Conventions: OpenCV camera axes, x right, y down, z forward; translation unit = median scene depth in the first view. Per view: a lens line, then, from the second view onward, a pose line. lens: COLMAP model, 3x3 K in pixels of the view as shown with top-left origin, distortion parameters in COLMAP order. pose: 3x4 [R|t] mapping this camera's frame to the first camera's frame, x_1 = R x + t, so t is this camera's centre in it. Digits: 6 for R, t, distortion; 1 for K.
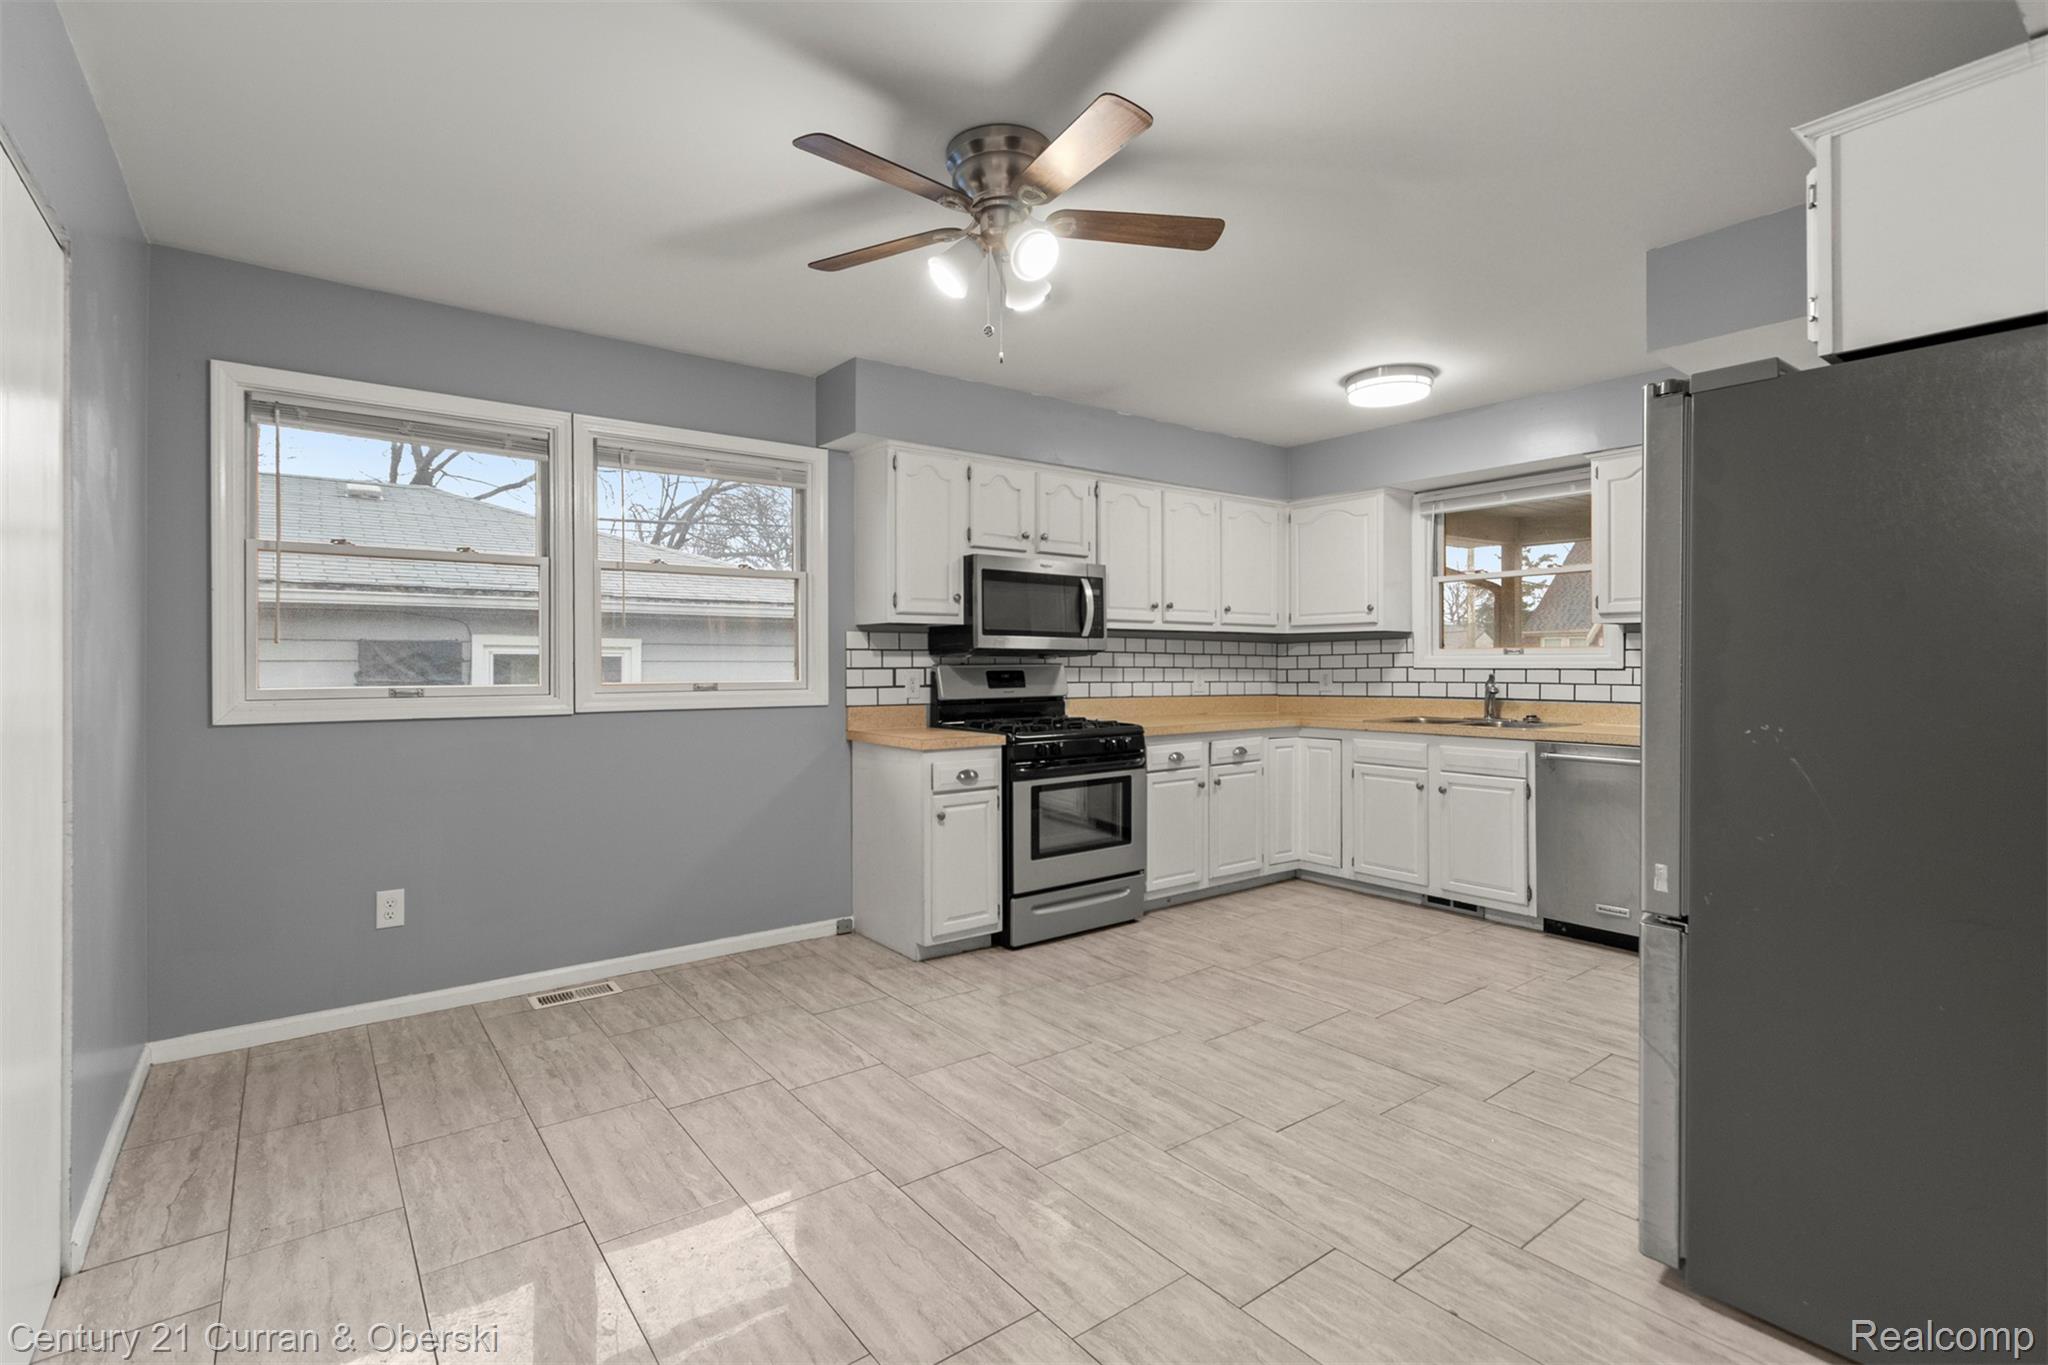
lens RADIAL K [[943.7, 0, 1004.3], [0, 943.7, 666.2], [0, 0, 1]] dist [0.003054, -0.000115]
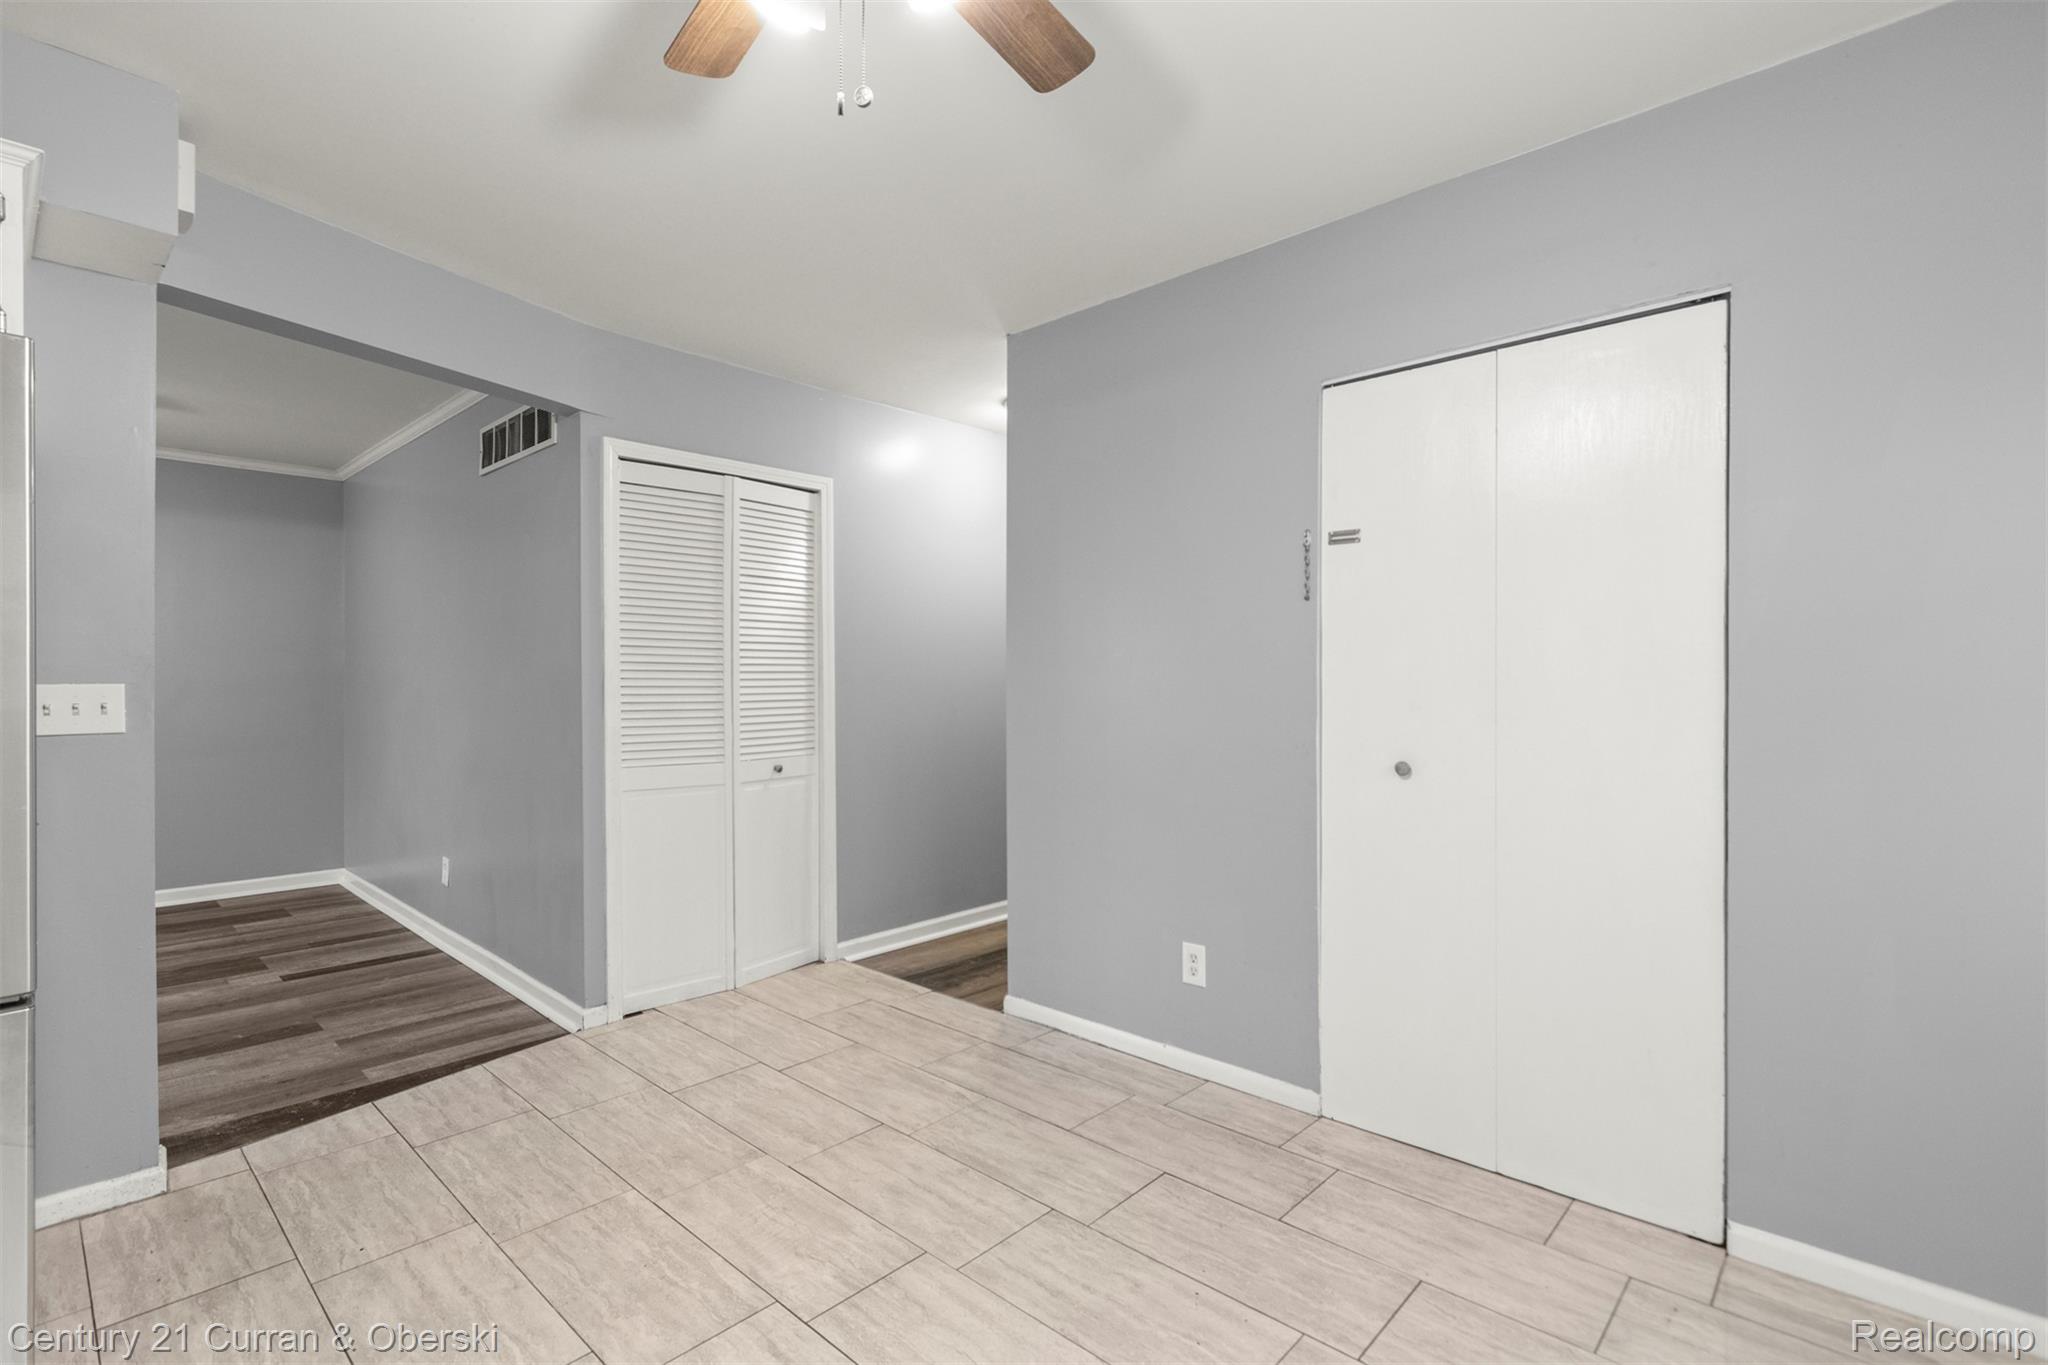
lens RADIAL K [[946.3, 0, 1005.4], [0, 946.3, 684.2], [0, 0, 1]] dist [0.004971, -0.000412]
pose [[-0.985724, 0.002706, -0.168349, -0.002017], [0.001357, 0.999966, 0.008127, -0.003212], [0.168365, 0.007783, -0.985694, 0.820571]]
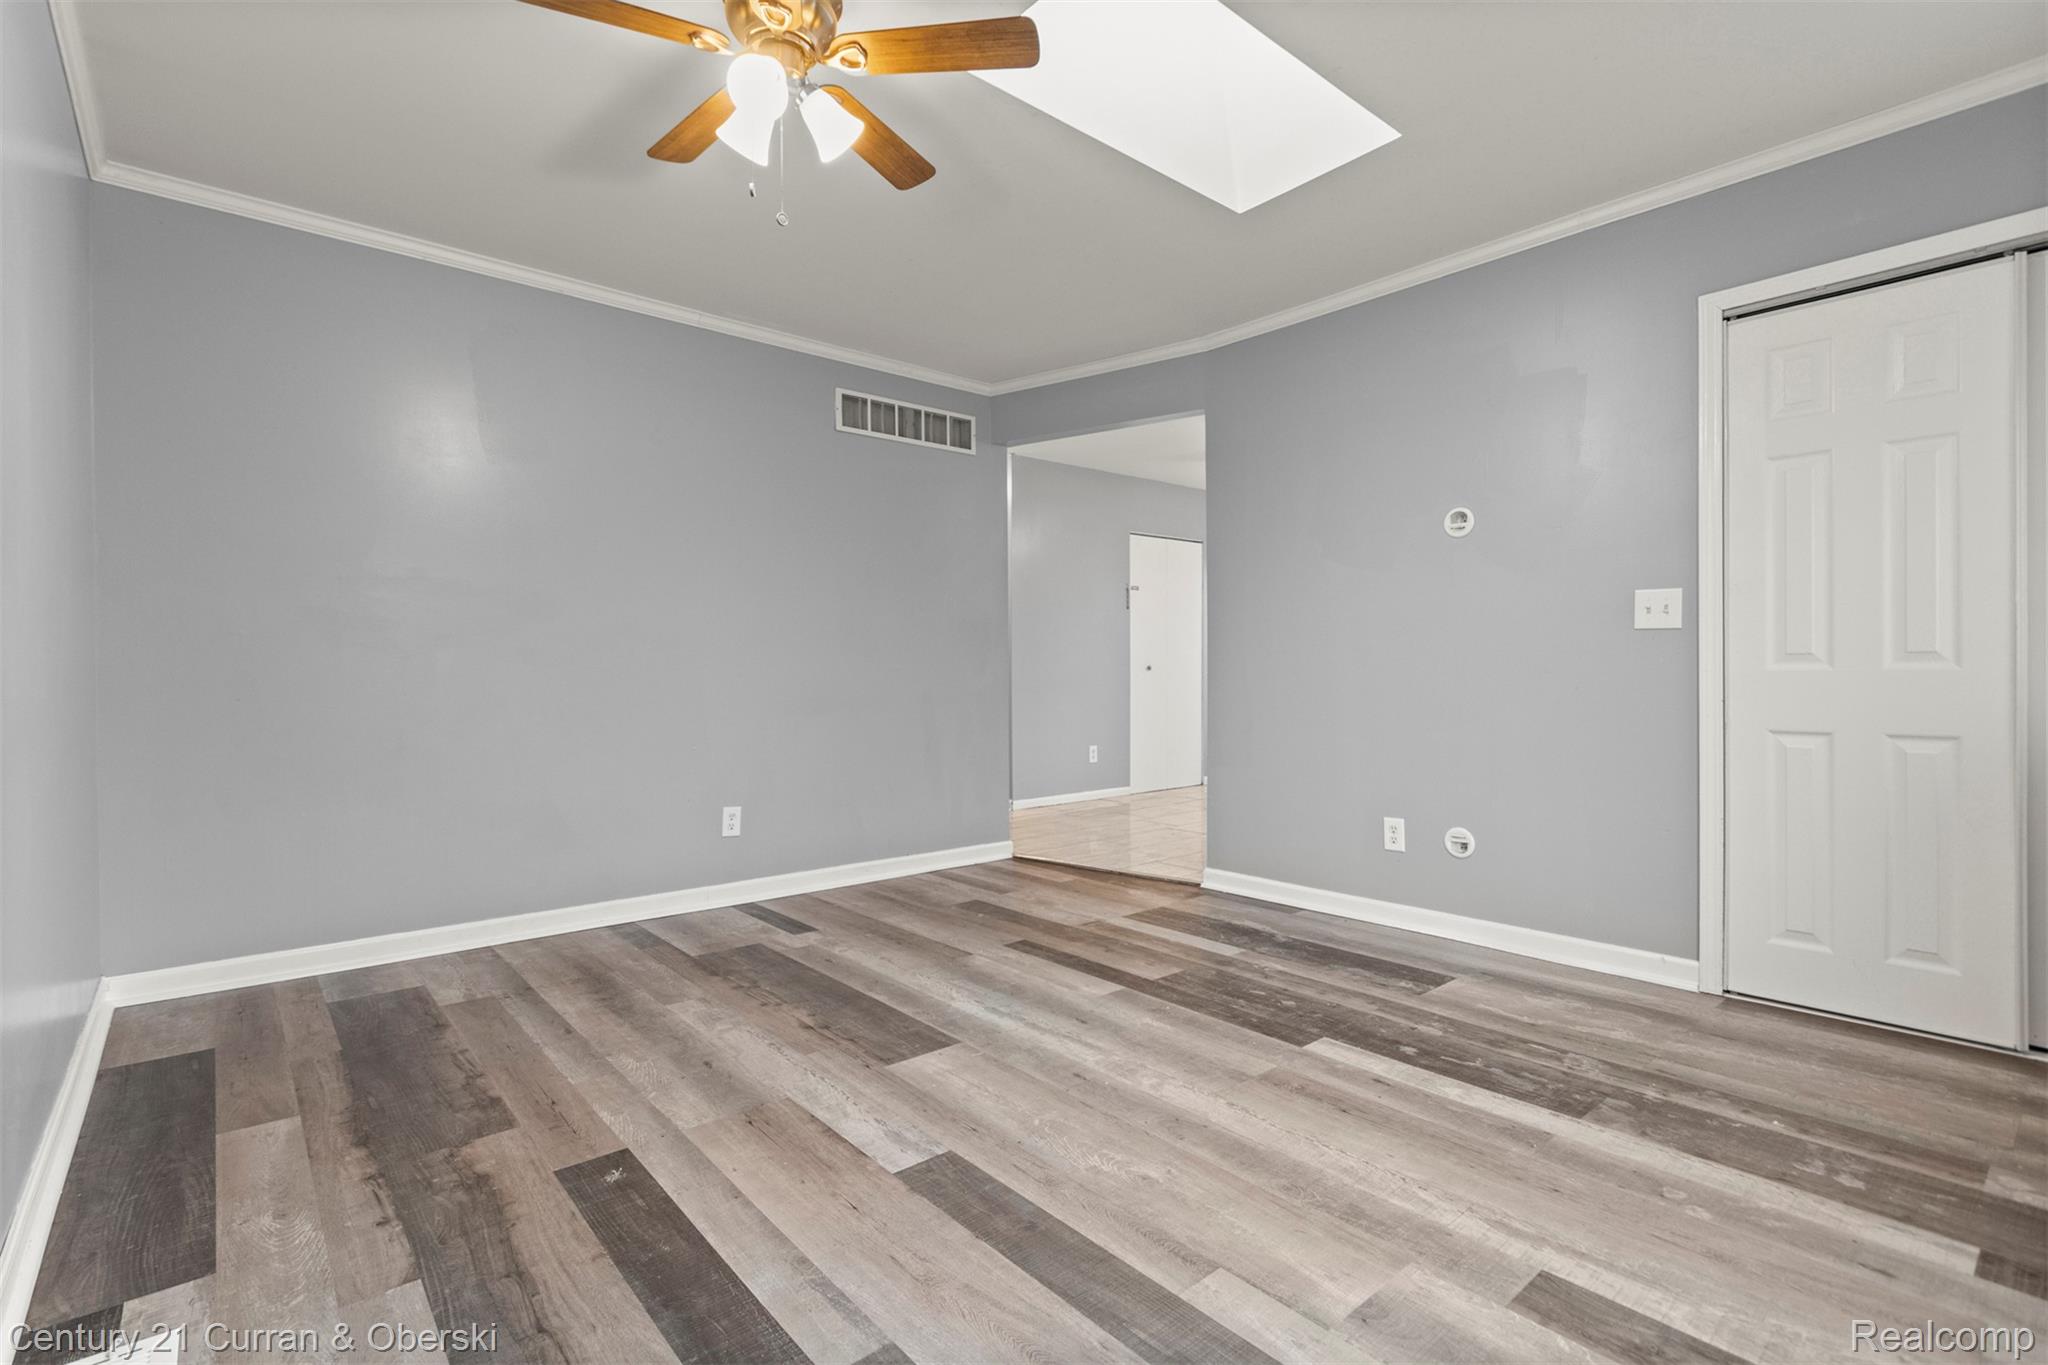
lens RADIAL K [[941.6, 0, 1001.4], [0, 941.6, 674.7], [0, 0, 1]] dist [0.006736, -0.003945]
pose [[0.055041, 0.005697, -0.998468, 1.355297], [0.001341, 0.999982, 0.005779, 0.053089], [0.998483, -0.001657, 0.055032, -0.057382]]
